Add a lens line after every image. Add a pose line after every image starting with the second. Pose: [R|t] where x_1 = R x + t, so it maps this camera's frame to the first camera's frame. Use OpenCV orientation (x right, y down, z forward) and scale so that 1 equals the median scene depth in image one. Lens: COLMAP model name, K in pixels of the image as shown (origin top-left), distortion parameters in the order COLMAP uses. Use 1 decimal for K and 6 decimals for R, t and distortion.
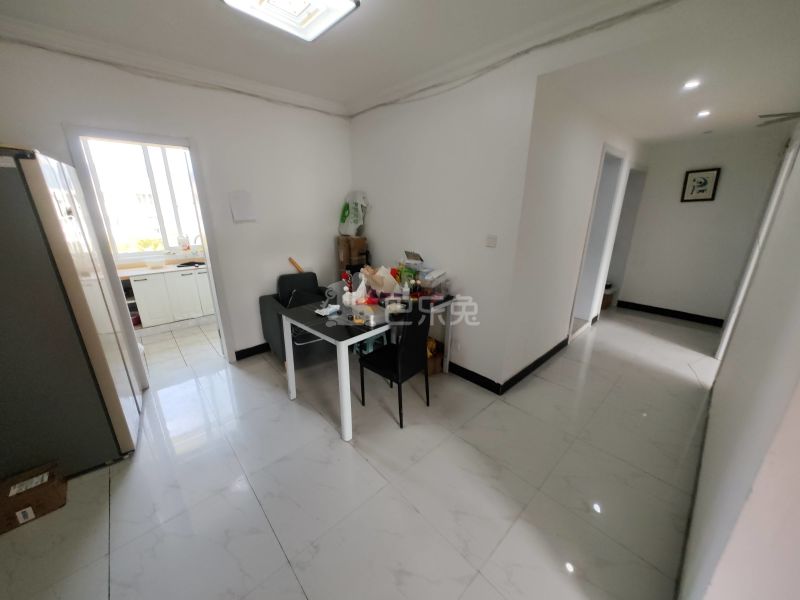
lens RADIAL K [[298.9, 0, 398.4], [0, 298.9, 298.6], [0, 0, 1]] dist [-0.002041, -0.000558]
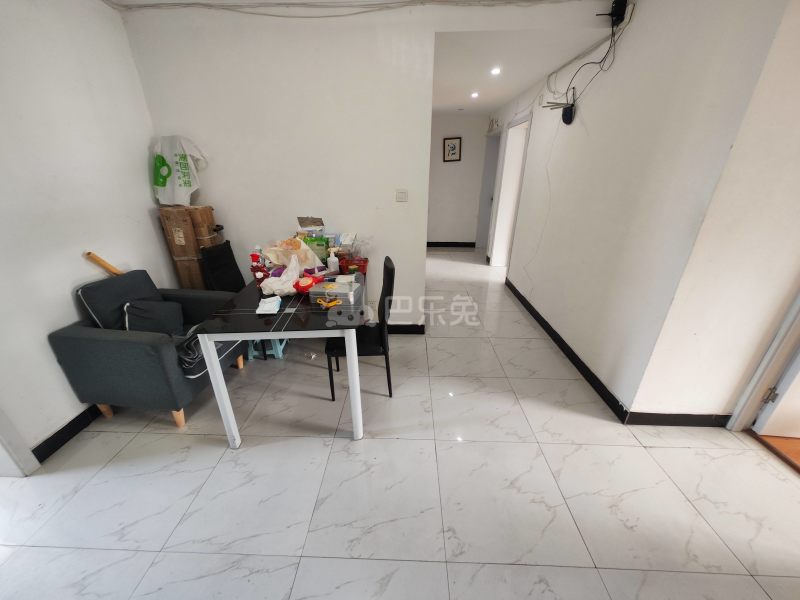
lens RADIAL K [[298.9, 0, 398.6], [0, 298.9, 298.8], [0, 0, 1]] dist [-0.002041, -0.000558]
pose [[0.698761, -0.284989, 0.656136, -0.336120], [0.209455, 0.958528, 0.193269, -0.036687], [-0.684004, 0.002383, 0.729474, 0.174580]]
